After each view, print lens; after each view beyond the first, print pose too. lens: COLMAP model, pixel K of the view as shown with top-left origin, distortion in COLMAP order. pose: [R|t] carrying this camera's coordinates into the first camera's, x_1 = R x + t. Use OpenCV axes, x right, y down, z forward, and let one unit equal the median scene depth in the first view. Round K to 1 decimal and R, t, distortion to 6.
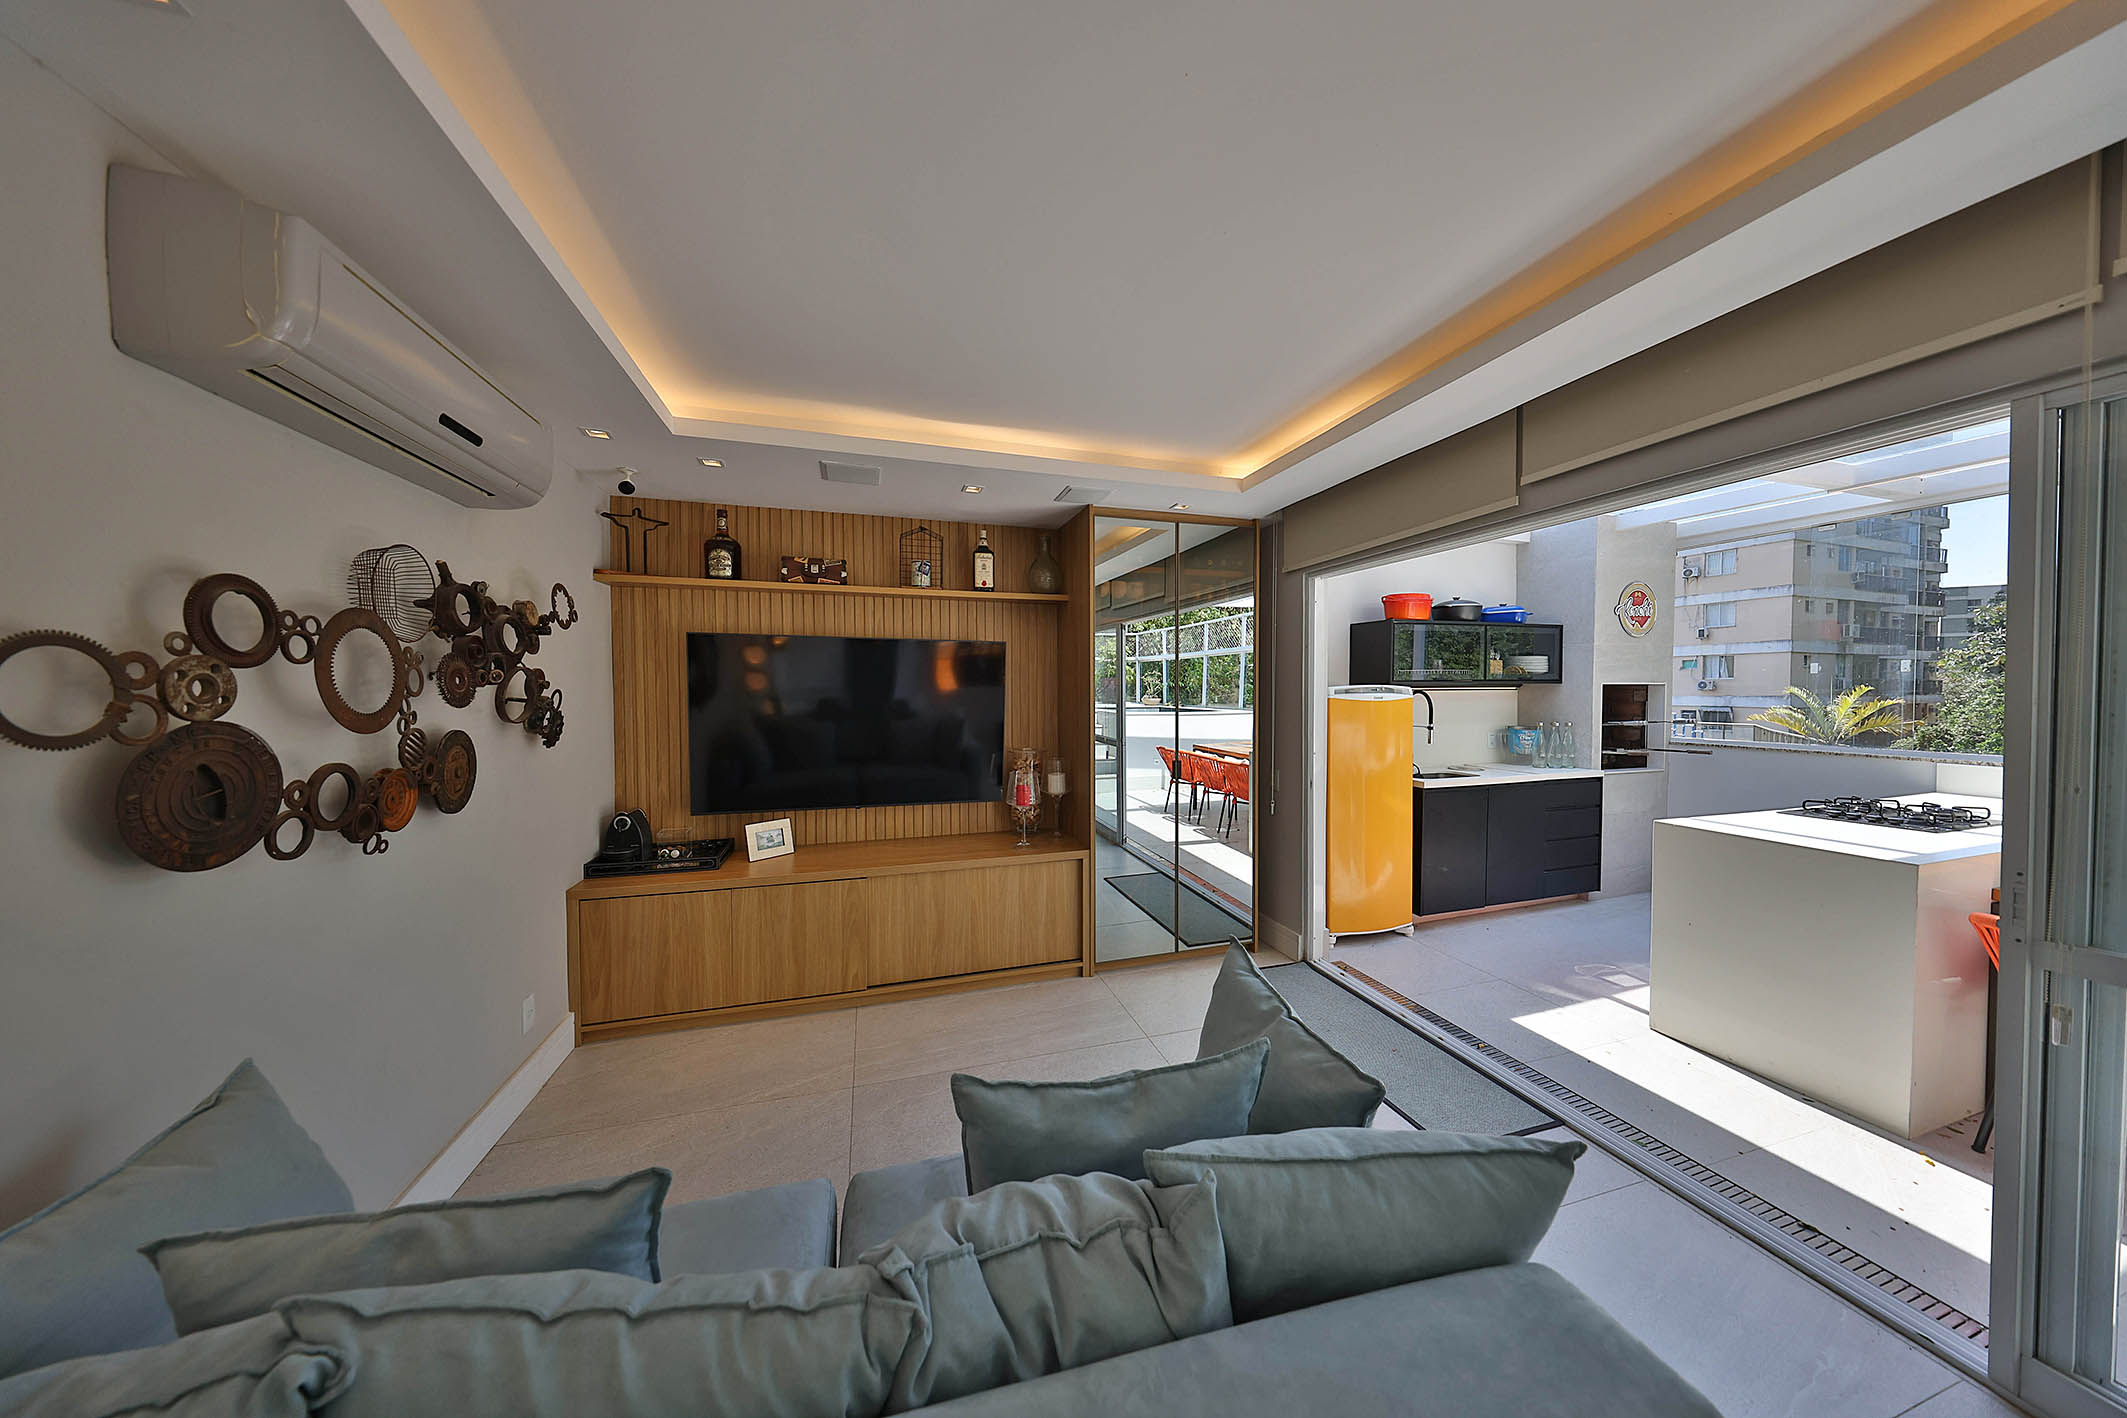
lens RADIAL K [[637.6, 0, 1083.4], [0, 637.6, 707.8], [0, 0, 1]] dist [0.000957, 0.000081]
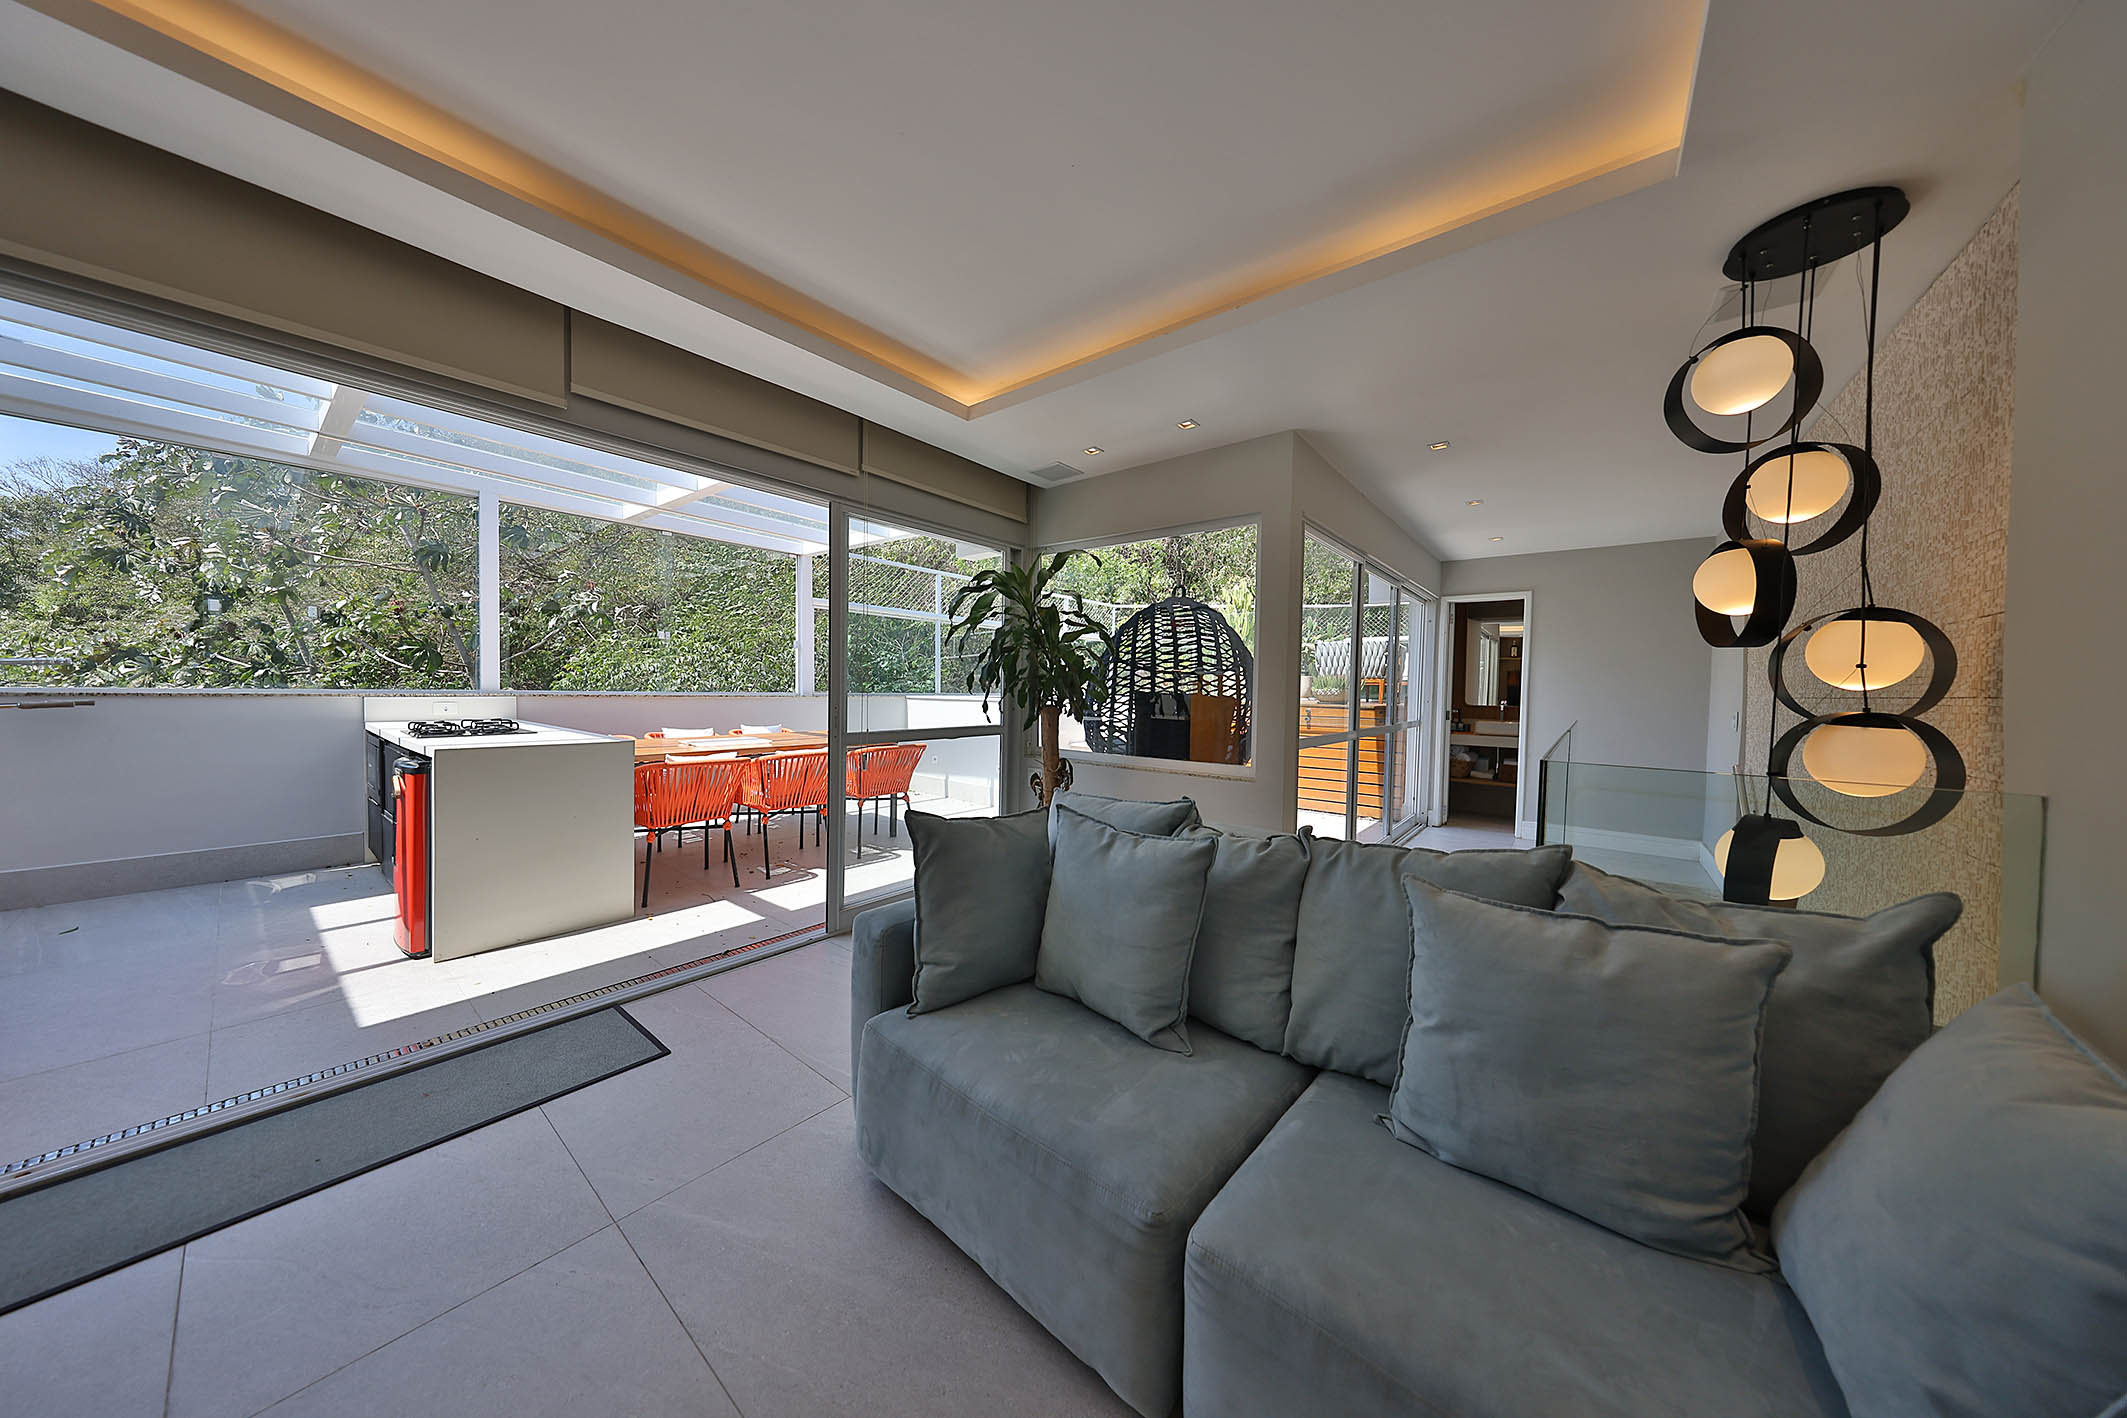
lens RADIAL K [[635.8, 0, 1058.0], [0, 635.8, 714.2], [0, 0, 1]] dist [0.000151, -0.000009]
pose [[-0.560902, -0.040973, 0.826868, -0.316813], [0.002582, 0.998683, 0.051238, 0.054548], [-0.827878, 0.030874, -0.560057, 0.539901]]
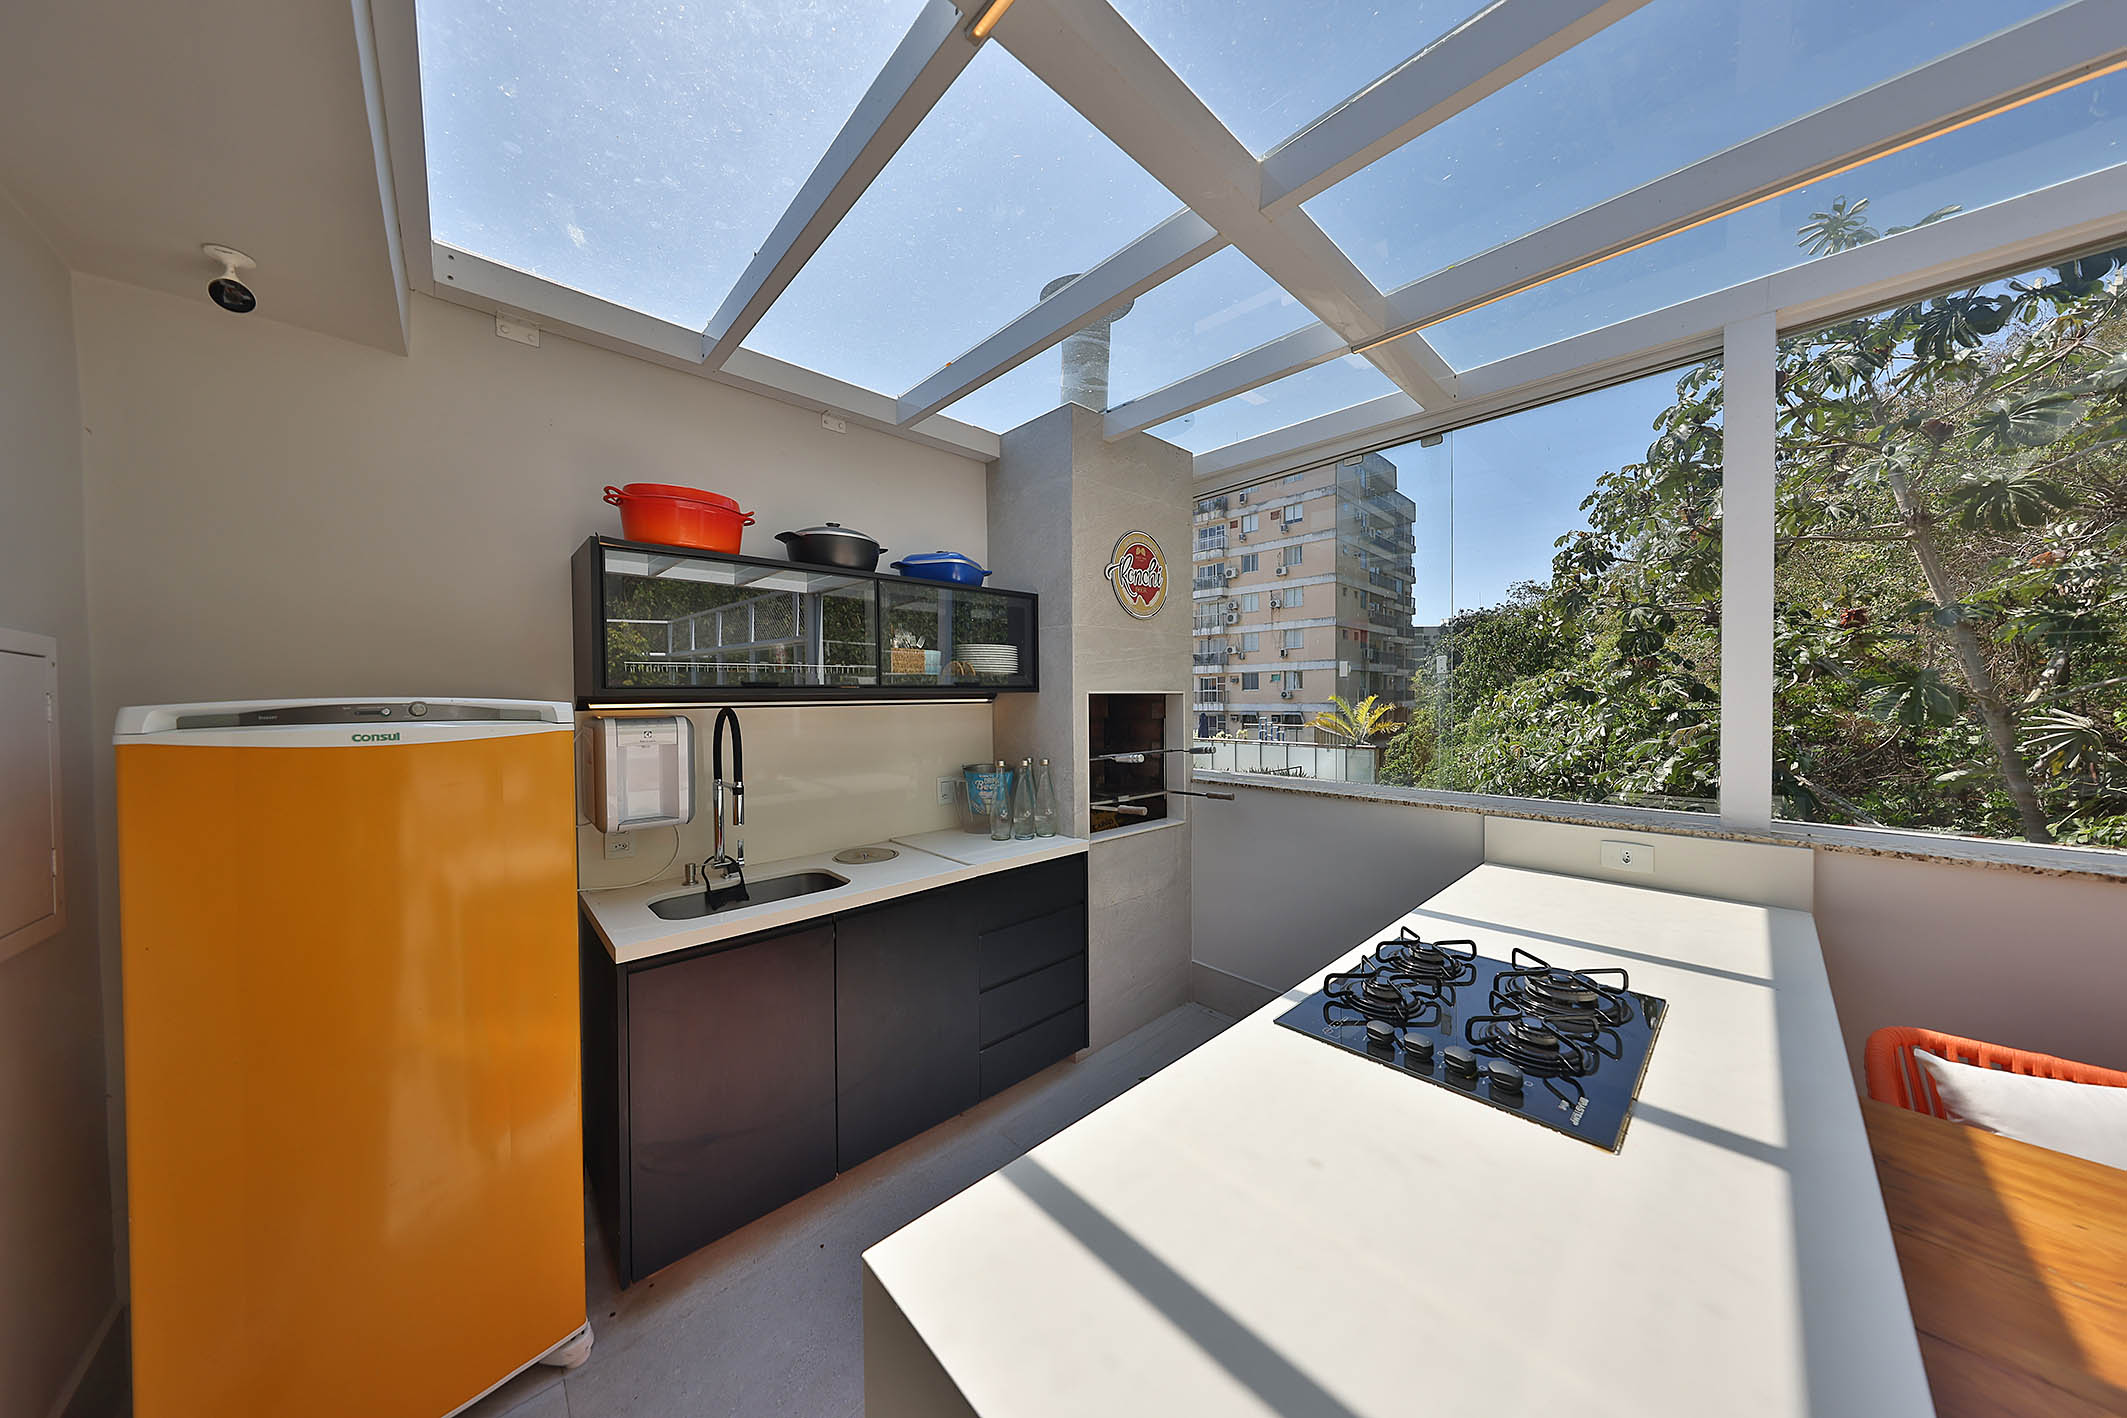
lens RADIAL K [[643.7, 0, 1061.5], [0, 643.7, 715.7], [0, 0, 1]] dist [0.006475, 0.000015]
pose [[0.907934, -0.017837, 0.418734, 0.620224], [0.020537, 0.999787, -0.001941, -0.017728], [-0.418610, 0.010362, 0.908107, 0.534396]]
